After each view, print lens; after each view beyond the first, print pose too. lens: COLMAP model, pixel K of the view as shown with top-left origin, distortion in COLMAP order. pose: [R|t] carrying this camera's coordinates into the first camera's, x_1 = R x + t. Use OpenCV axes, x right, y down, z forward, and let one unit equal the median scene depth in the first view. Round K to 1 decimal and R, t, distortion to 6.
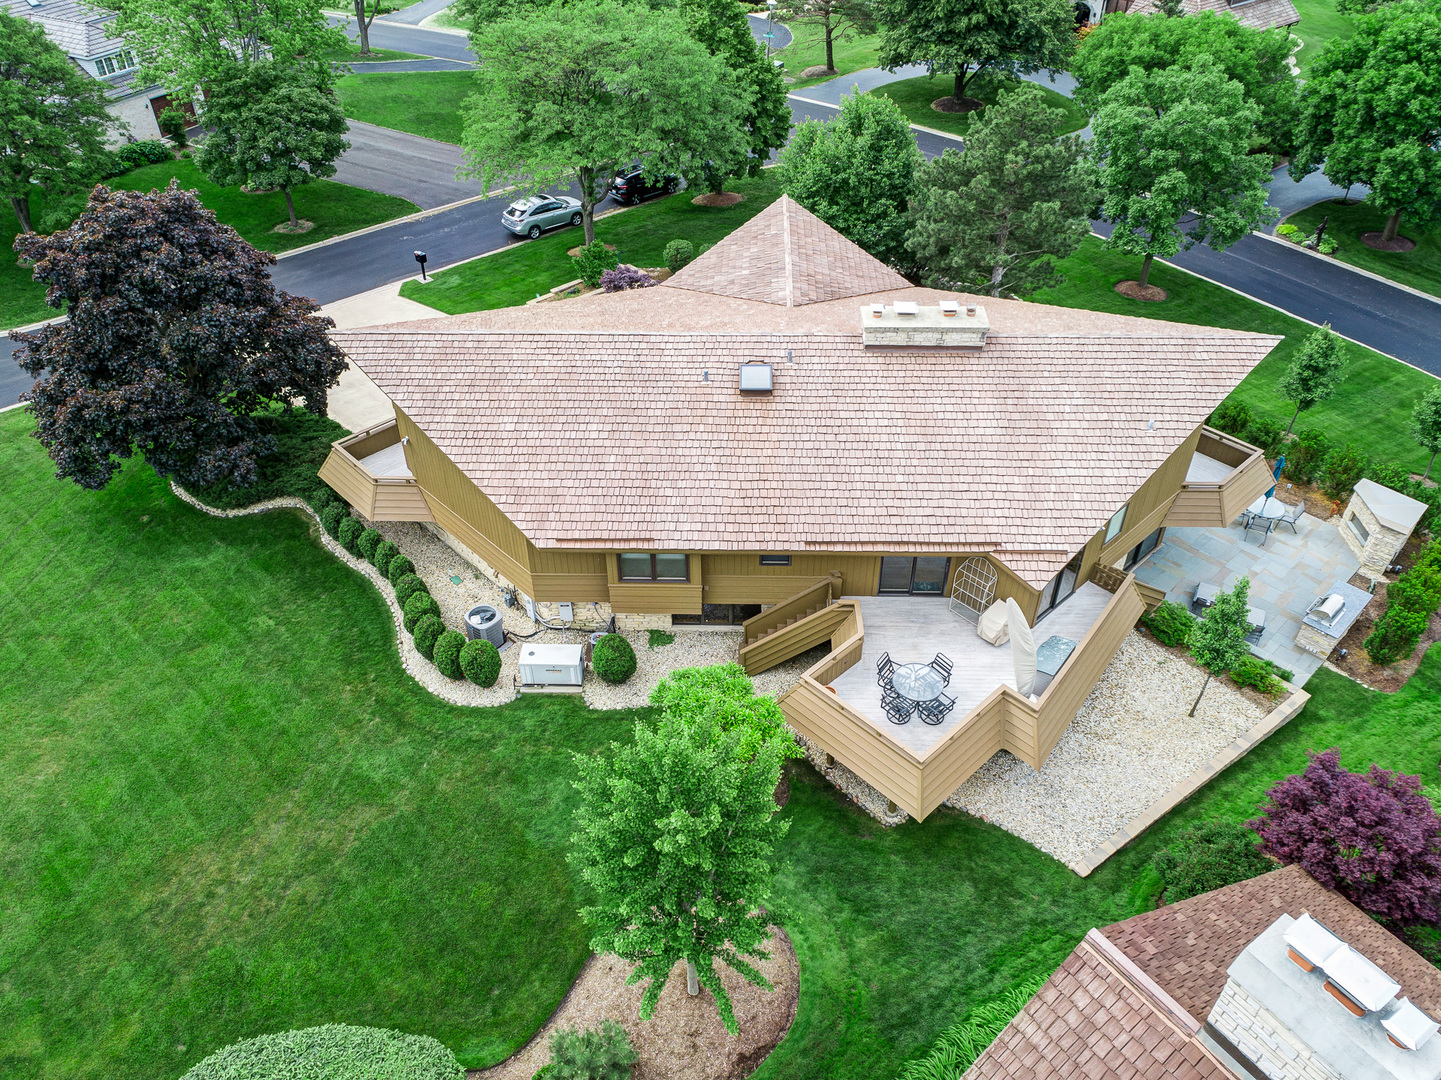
lens RADIAL K [[1009.4, 0, 714.9], [0, 1009.4, 540.9], [0, 0, 1]] dist [-0.003074, -0.002656]
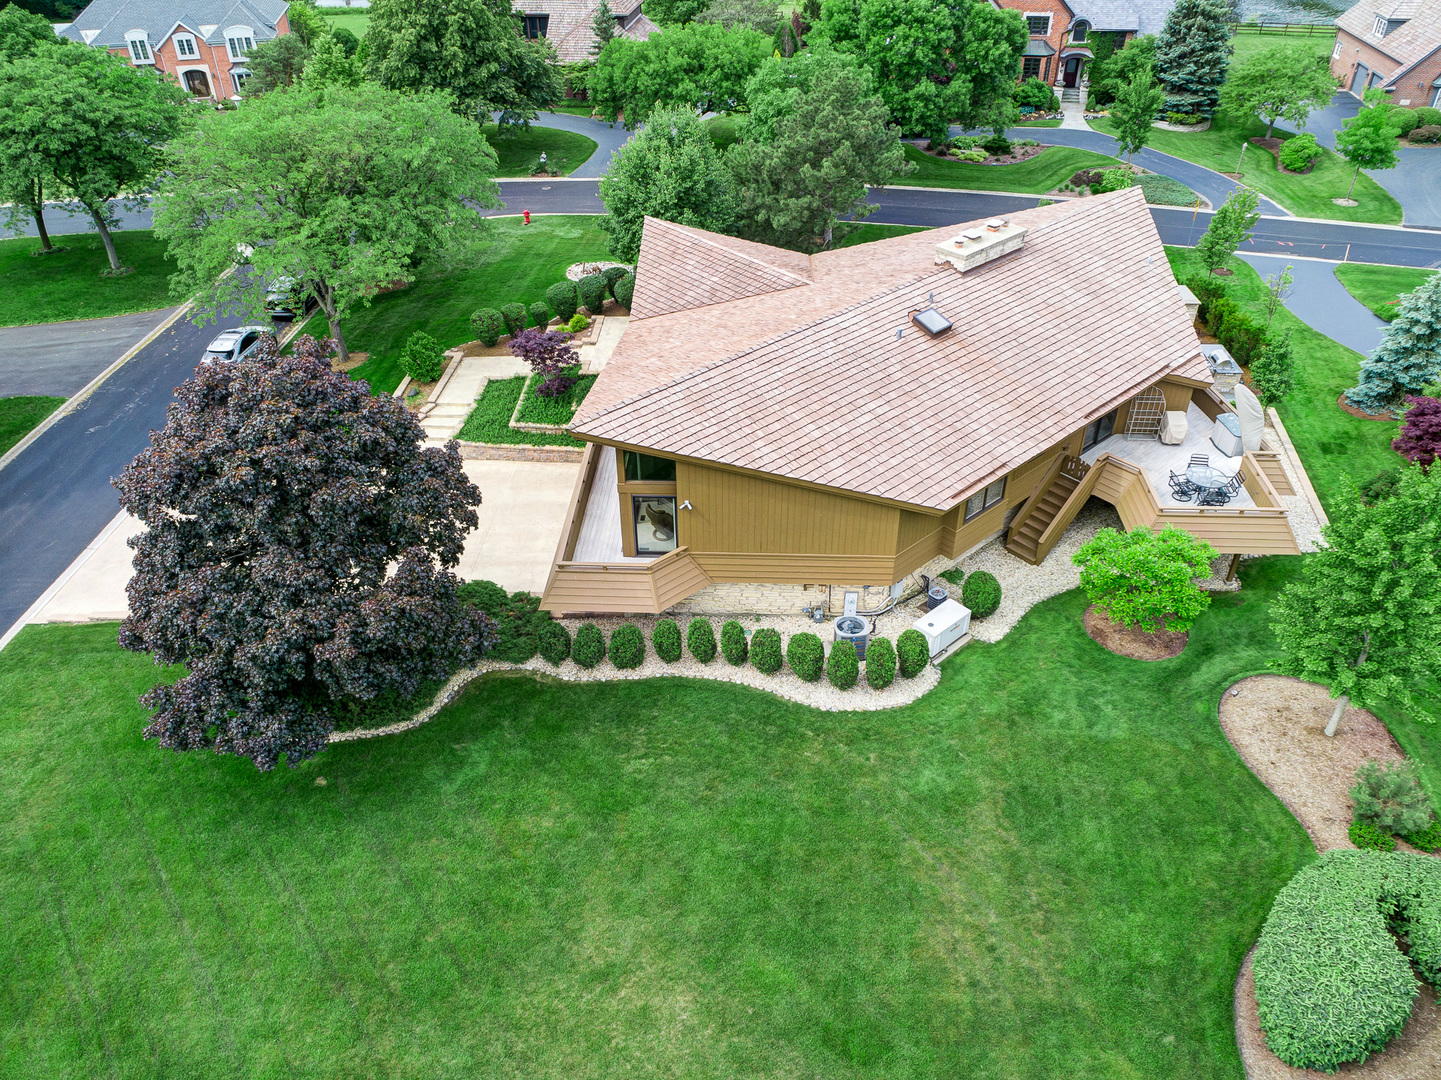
lens RADIAL K [[1009.4, 0, 714.9], [0, 1009.4, 540.9], [0, 0, 1]] dist [-0.003074, -0.002656]
pose [[0.744970, -0.412716, 0.524104, -0.801686], [0.444465, 0.892946, 0.071398, -0.127794], [-0.497464, 0.179756, 0.848656, 0.211344]]
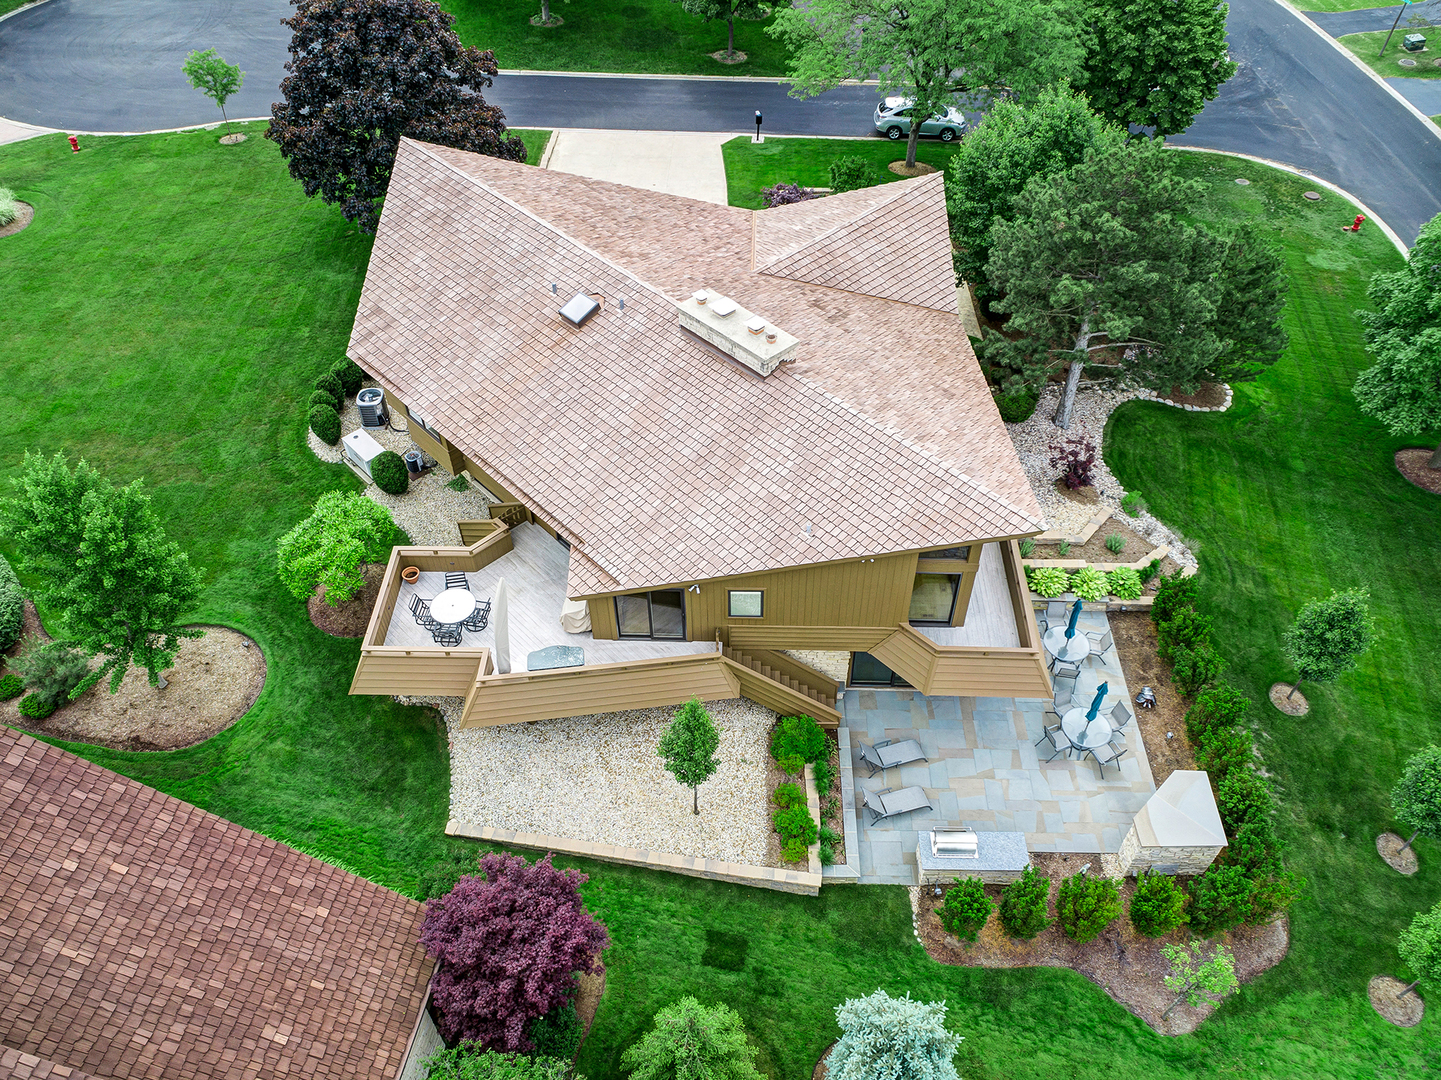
lens RADIAL K [[1009.4, 0, 714.9], [0, 1009.4, 540.9], [0, 0, 1]] dist [-0.003074, -0.002656]
pose [[0.723378, 0.512703, -0.462450, 0.744814], [-0.450100, 0.858066, 0.247250, -0.272732], [0.523579, 0.029293, 0.851474, 0.176608]]
